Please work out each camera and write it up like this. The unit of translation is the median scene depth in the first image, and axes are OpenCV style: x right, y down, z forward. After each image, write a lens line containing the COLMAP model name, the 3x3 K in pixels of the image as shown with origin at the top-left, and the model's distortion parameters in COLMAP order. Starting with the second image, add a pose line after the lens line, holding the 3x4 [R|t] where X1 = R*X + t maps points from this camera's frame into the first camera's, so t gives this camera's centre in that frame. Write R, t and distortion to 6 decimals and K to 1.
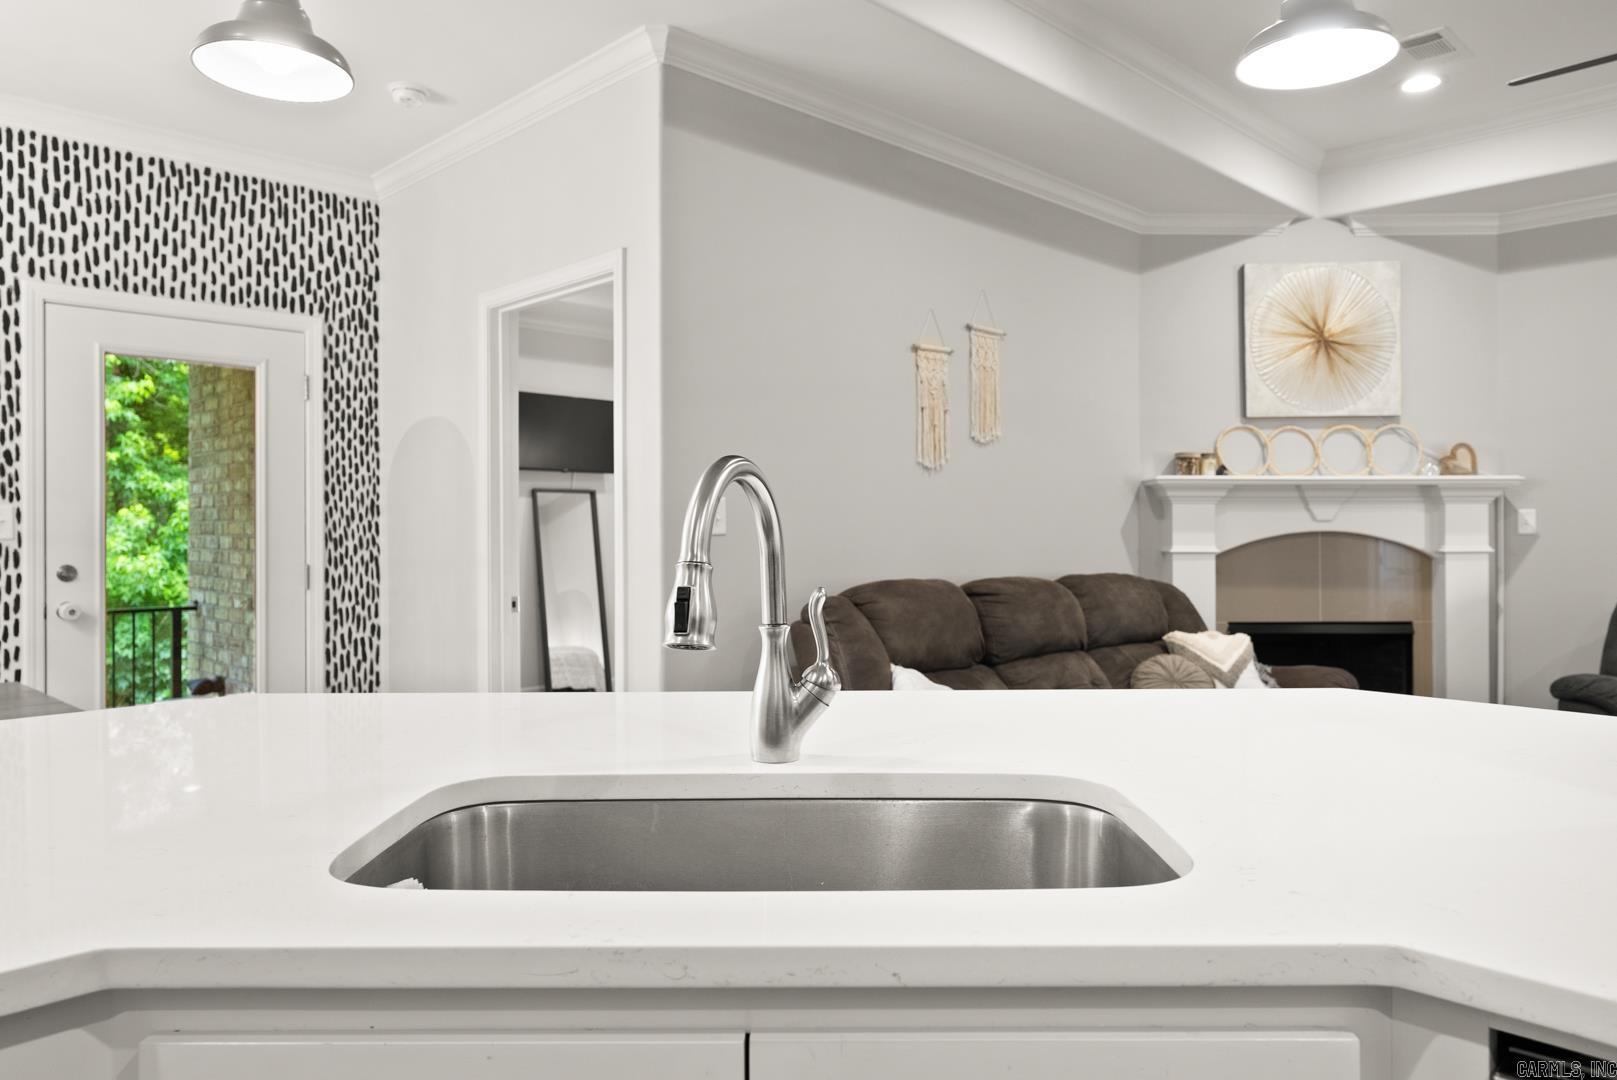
lens RADIAL K [[1117.7, 0, 811.1], [0, 1117.7, 525.8], [0, 0, 1]] dist [0.001729, 0.002063]
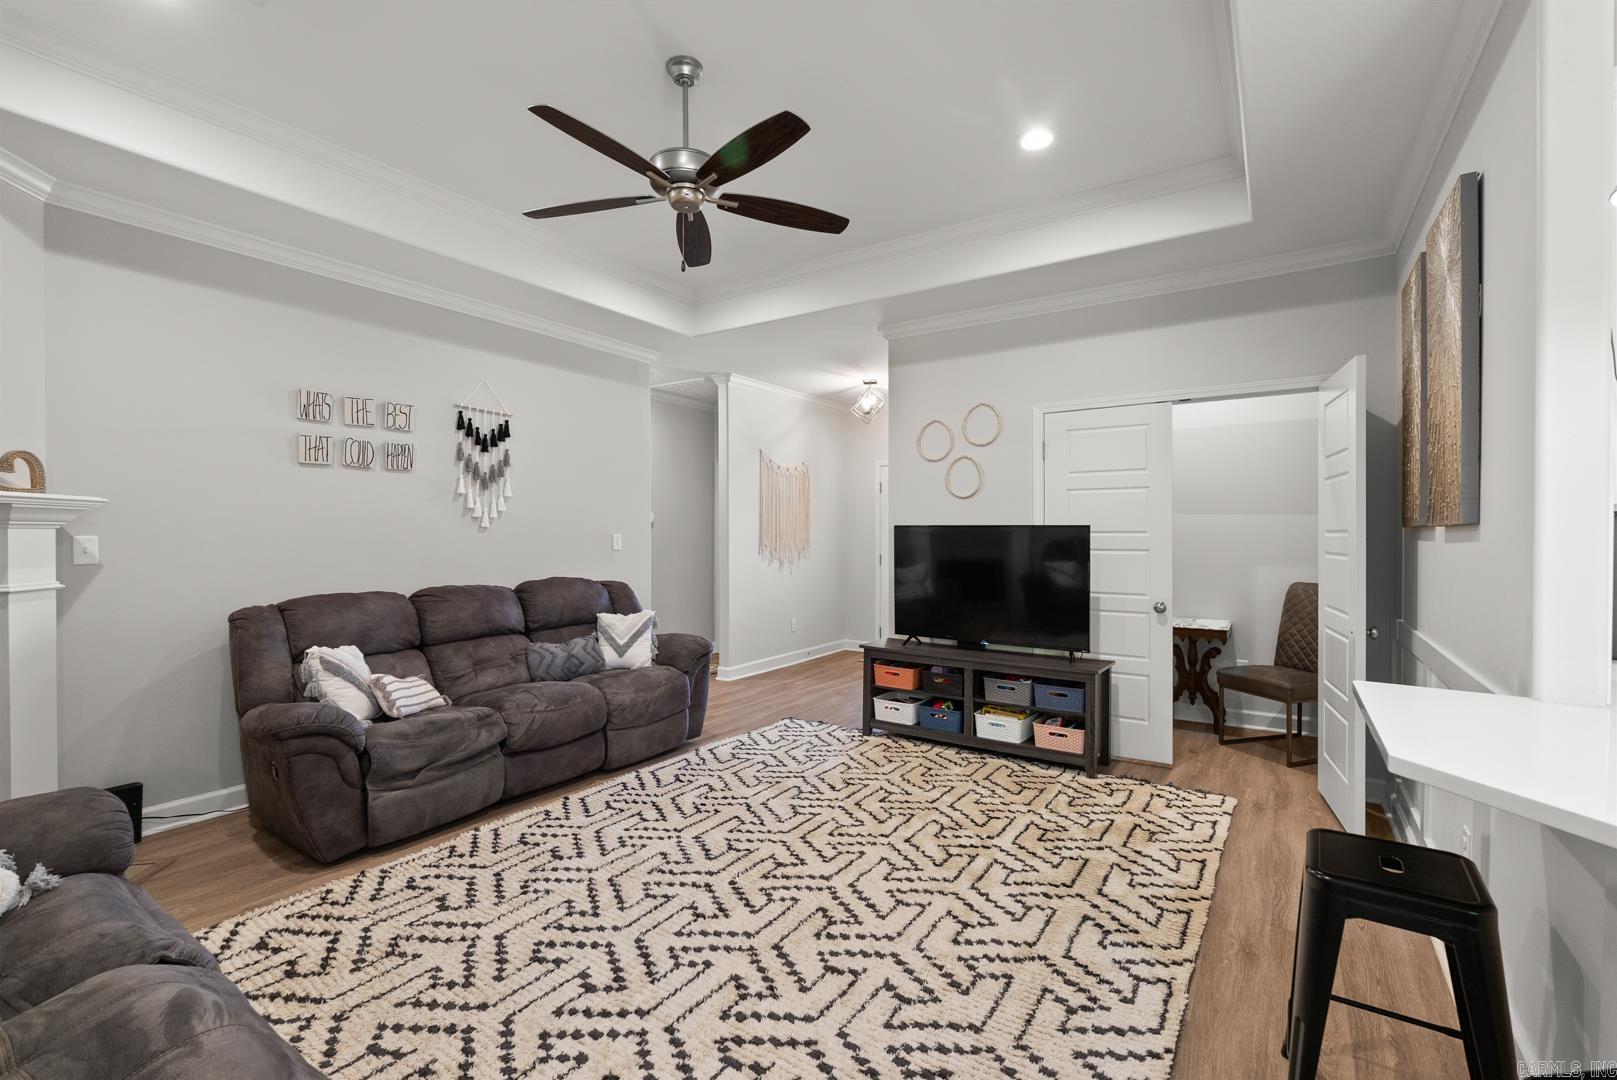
lens RADIAL K [[719.8, 0, 826.9], [0, 719.8, 538.2], [0, 0, 1]] dist [-0.012269, 0.002563]
pose [[-0.214456, -0.004767, 0.976722, -0.021713], [-0.003160, 0.999986, 0.004187, -0.019078], [-0.976728, -0.002189, -0.214468, 0.636395]]
